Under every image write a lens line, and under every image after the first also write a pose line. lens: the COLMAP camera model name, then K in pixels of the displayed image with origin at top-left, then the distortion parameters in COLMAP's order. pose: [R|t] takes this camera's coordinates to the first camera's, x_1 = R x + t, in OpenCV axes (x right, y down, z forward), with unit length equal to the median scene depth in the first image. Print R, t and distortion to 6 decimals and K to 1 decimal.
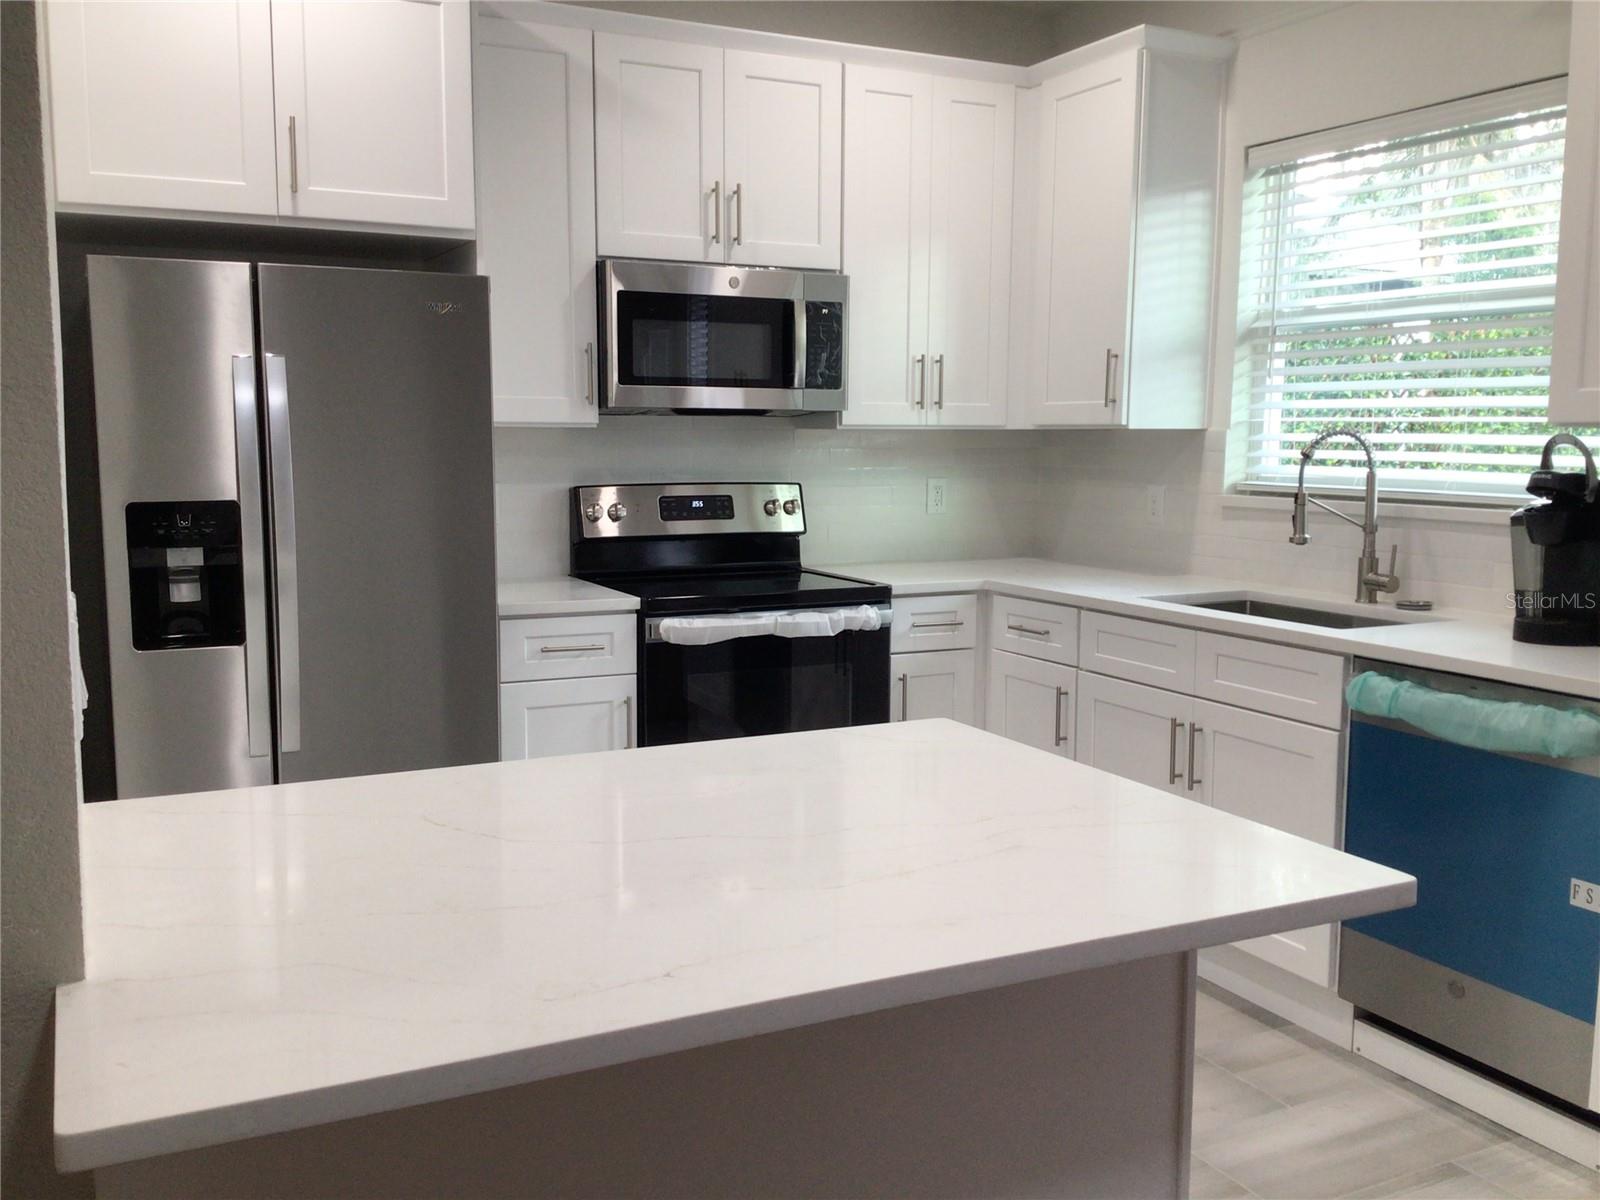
lens RADIAL K [[1459.4, 0, 793.1], [0, 1459.4, 605.8], [0, 0, 1]] dist [0.139661, -0.303339]
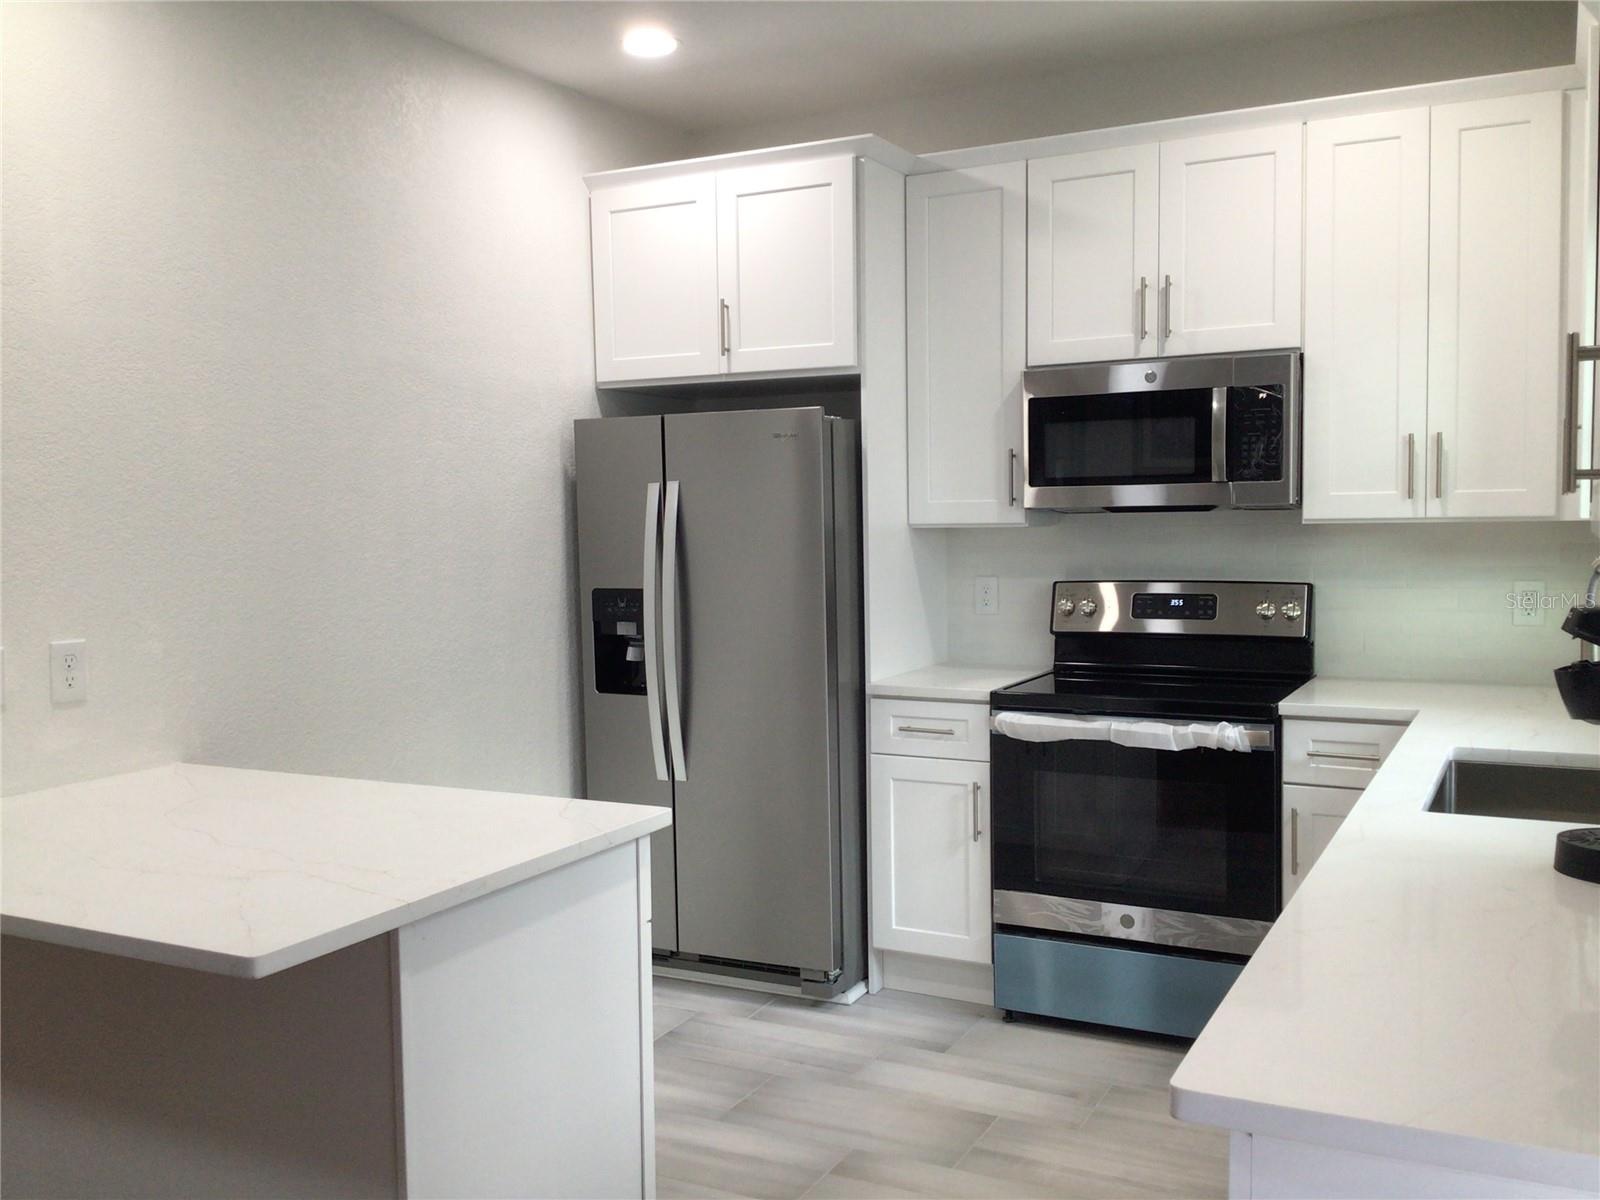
lens RADIAL K [[1459.4, 0, 793.1], [0, 1459.4, 605.8], [0, 0, 1]] dist [0.139661, -0.303339]
pose [[0.587465, 0.038483, -0.808334, 0.612035], [-0.078778, 0.996844, -0.009796, -0.041140], [0.805406, 0.069434, 0.588642, 0.246198]]
